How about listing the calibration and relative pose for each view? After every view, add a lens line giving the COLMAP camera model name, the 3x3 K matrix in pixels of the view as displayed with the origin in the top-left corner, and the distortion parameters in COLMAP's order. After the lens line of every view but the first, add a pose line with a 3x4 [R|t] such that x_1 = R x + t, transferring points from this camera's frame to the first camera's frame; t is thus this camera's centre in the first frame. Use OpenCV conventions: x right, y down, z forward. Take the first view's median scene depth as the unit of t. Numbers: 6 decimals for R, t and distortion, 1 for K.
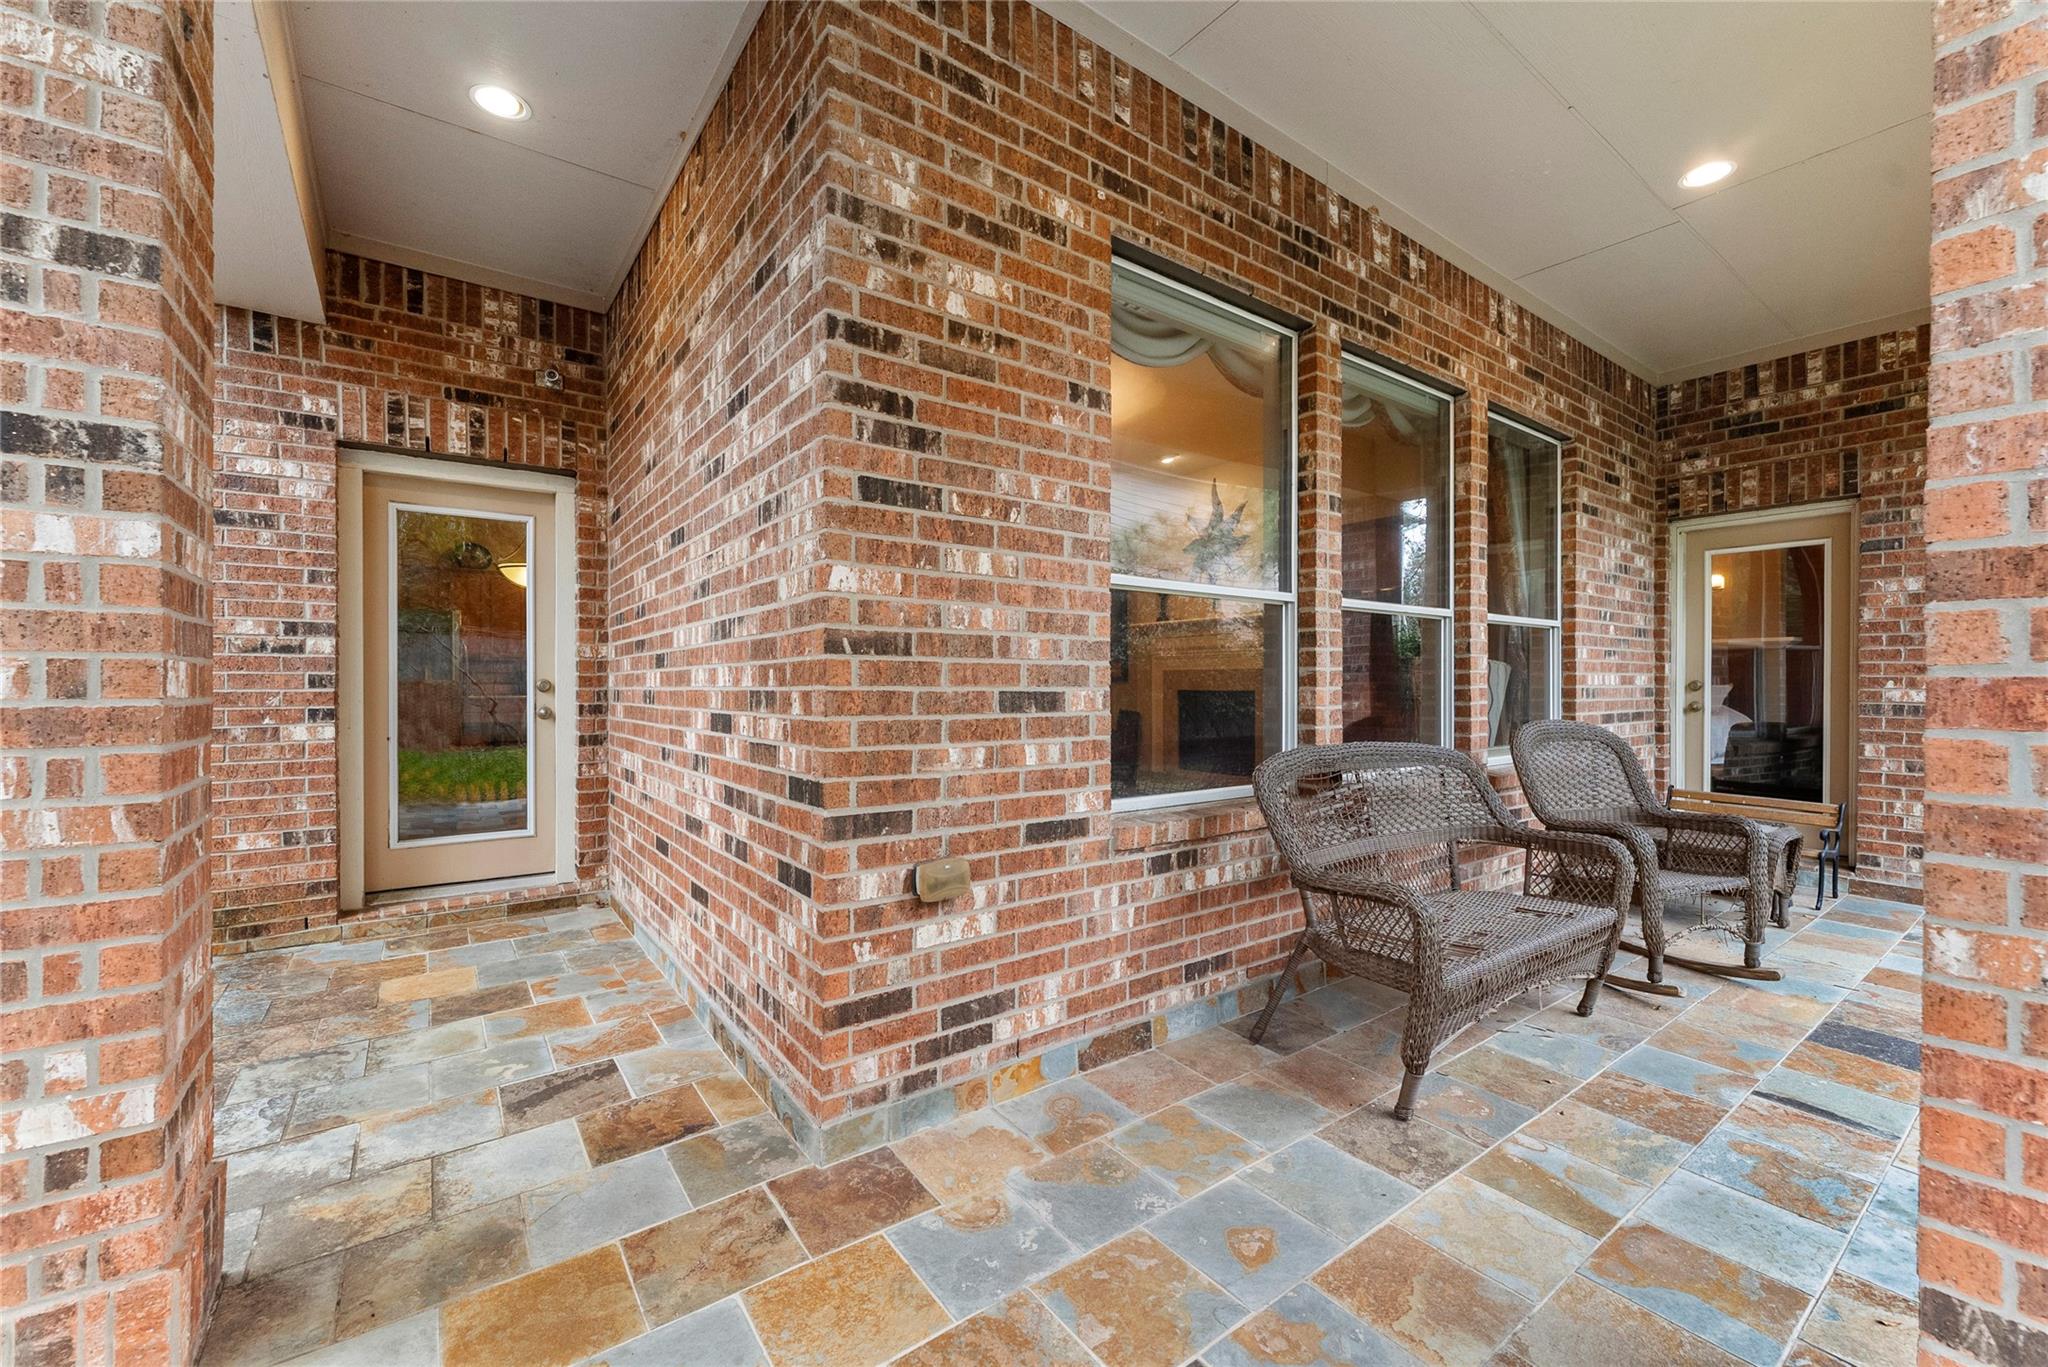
lens RADIAL K [[816.2, 0, 1031.9], [0, 816.2, 686.3], [0, 0, 1]] dist [-0.003234, -0.000686]
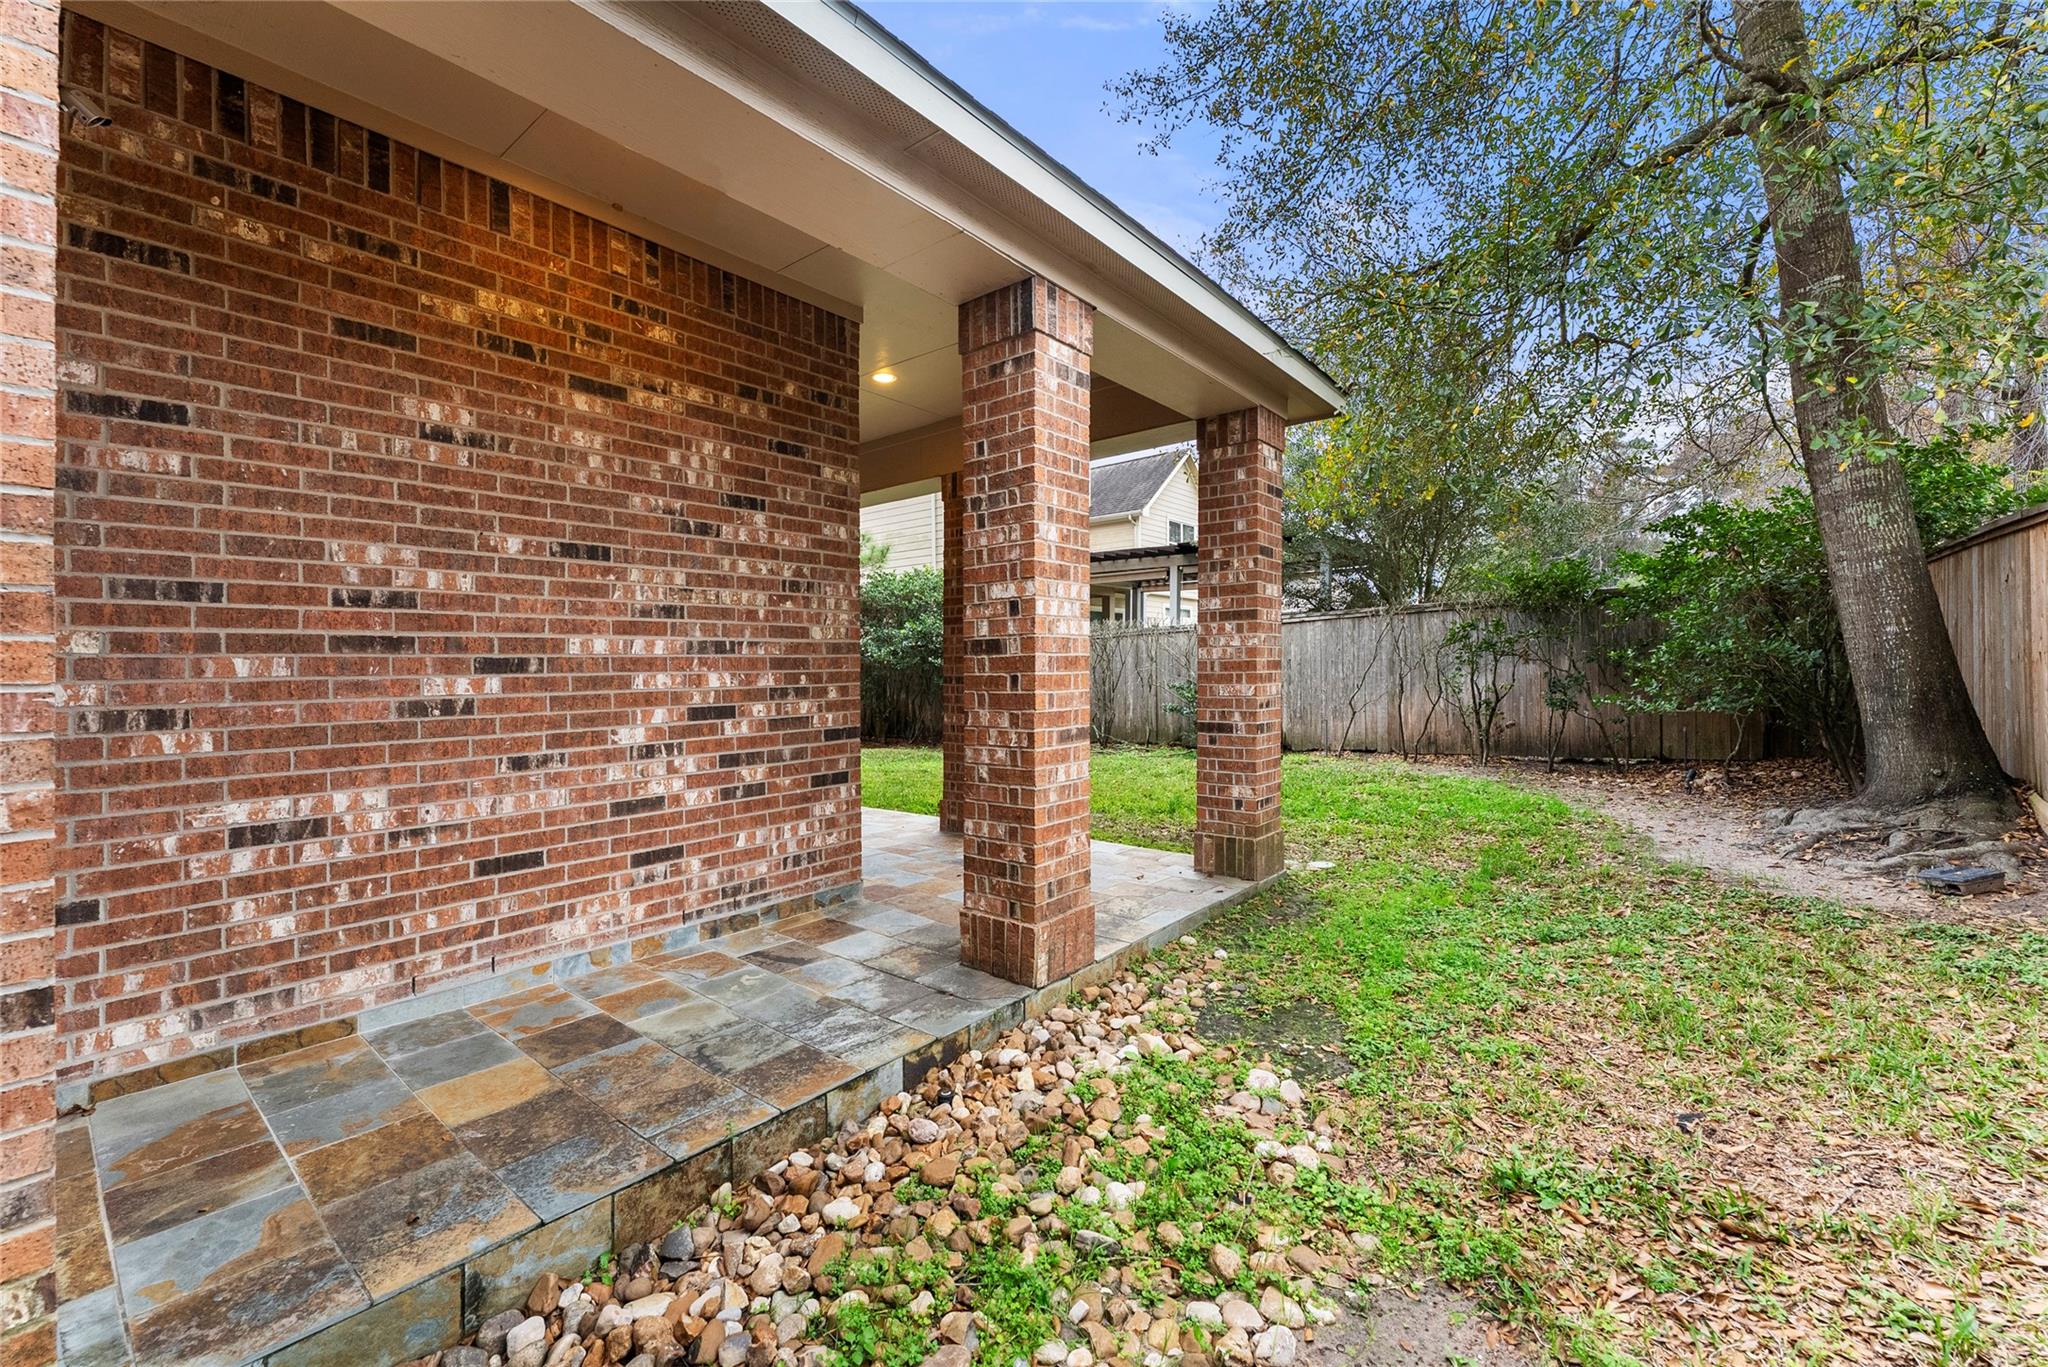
lens RADIAL K [[816.2, 0, 1029.0], [0, 816.2, 671.2], [0, 0, 1]] dist [-0.003234, -0.000686]
pose [[-0.241495, -0.007501, 0.970373, -1.700820], [0.006217, 0.999938, 0.009277, -0.033196], [-0.970382, 0.008273, -0.241434, 0.730765]]
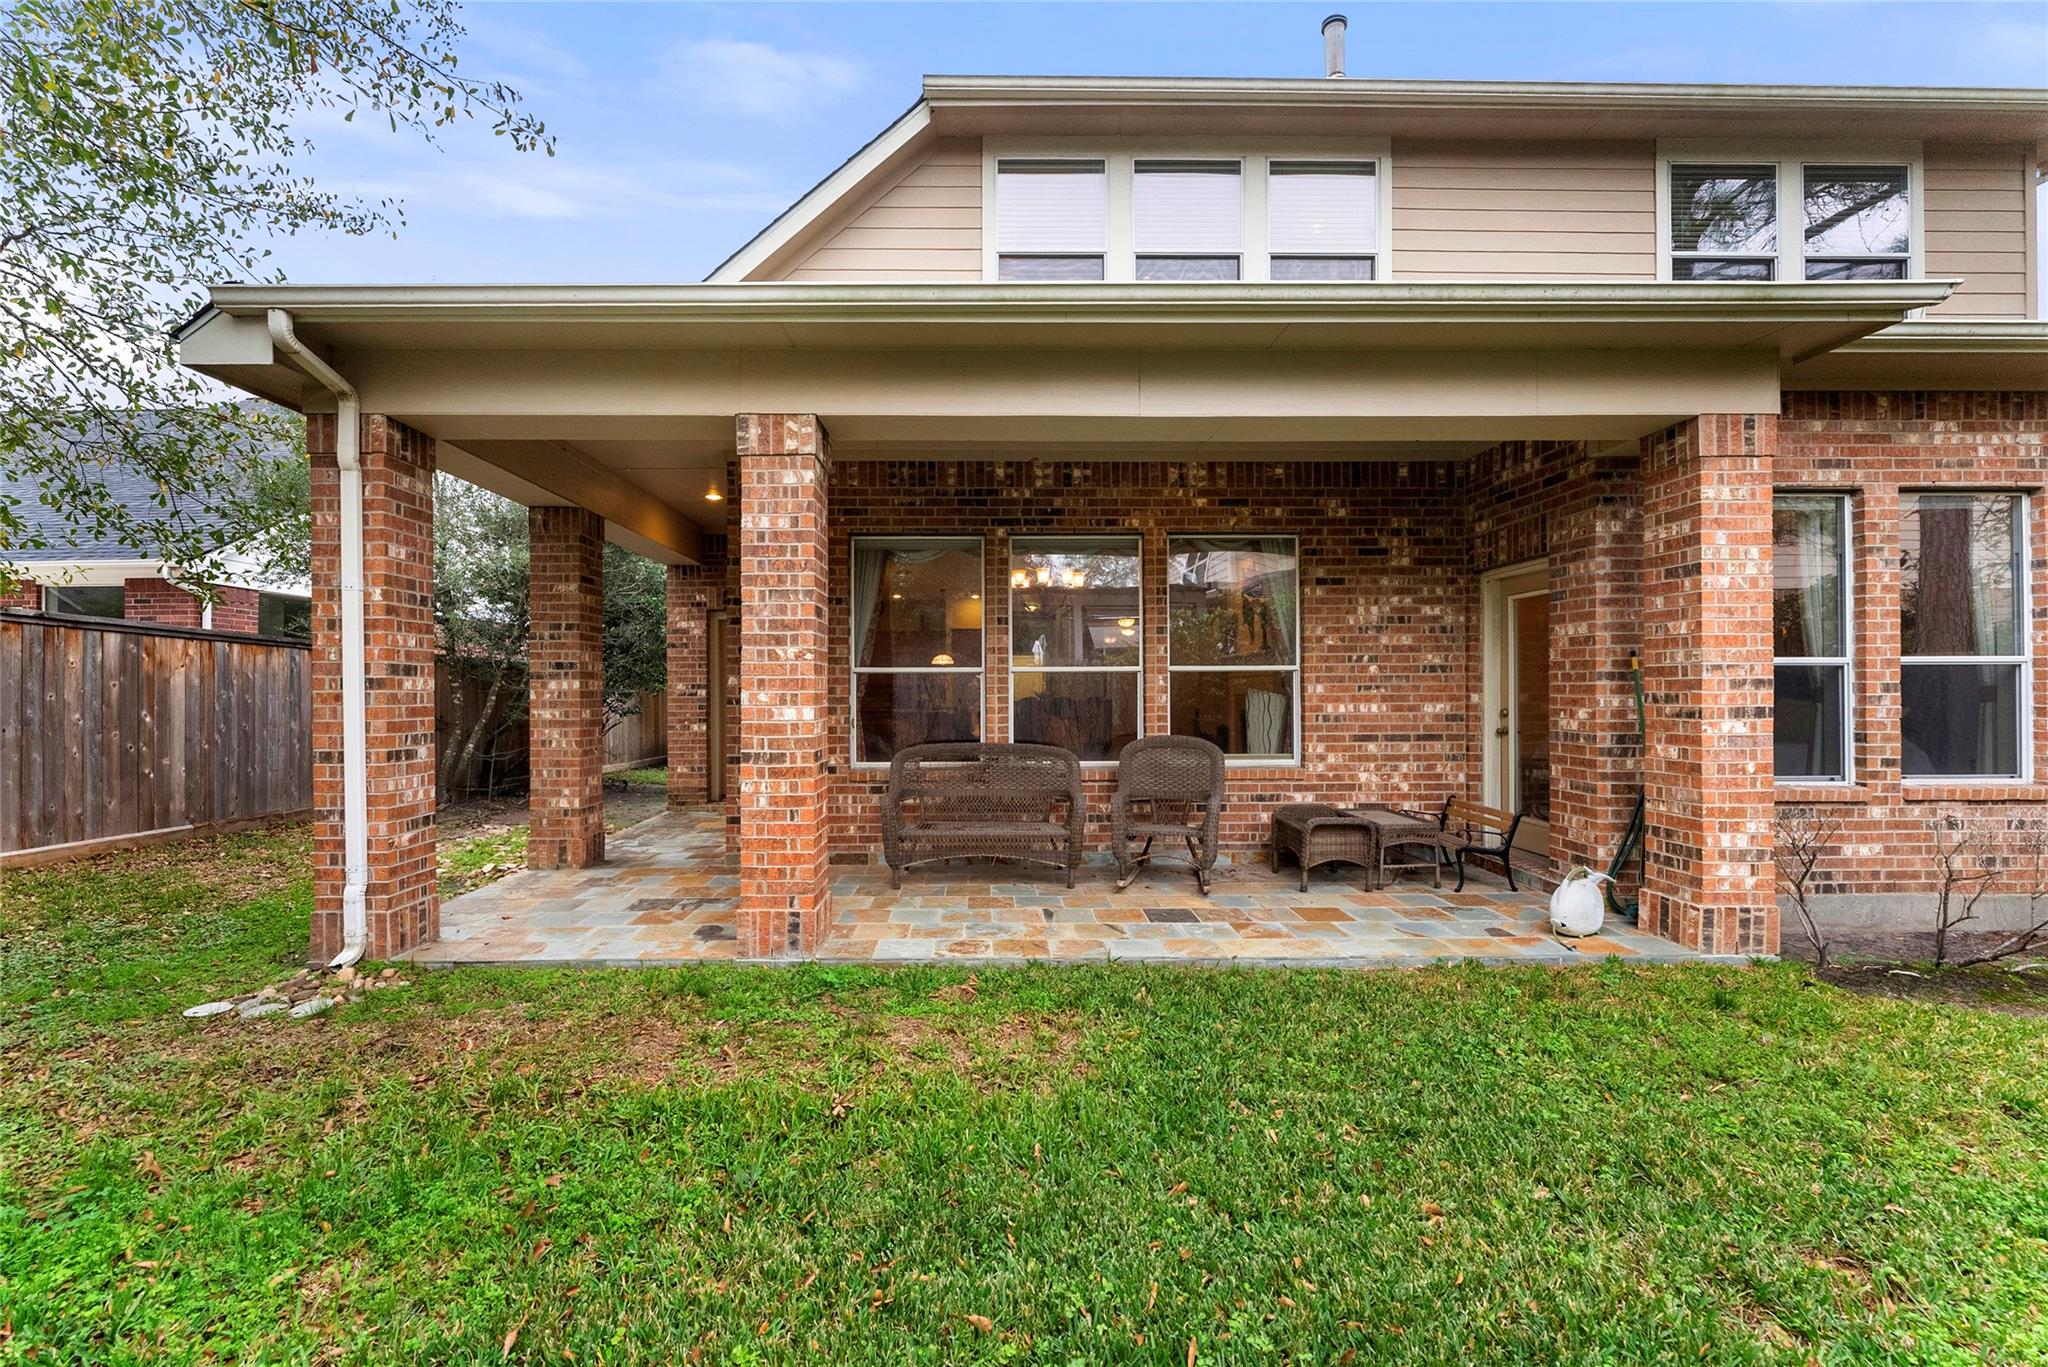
lens RADIAL K [[816.2, 0, 989.2], [0, 816.2, 691.3], [0, 0, 1]] dist [-0.003234, -0.000686]
pose [[0.815473, -0.005019, -0.578773, 1.791825], [0.002710, 0.999985, -0.004854, -0.055323], [0.578789, 0.002390, 0.815474, -0.740868]]
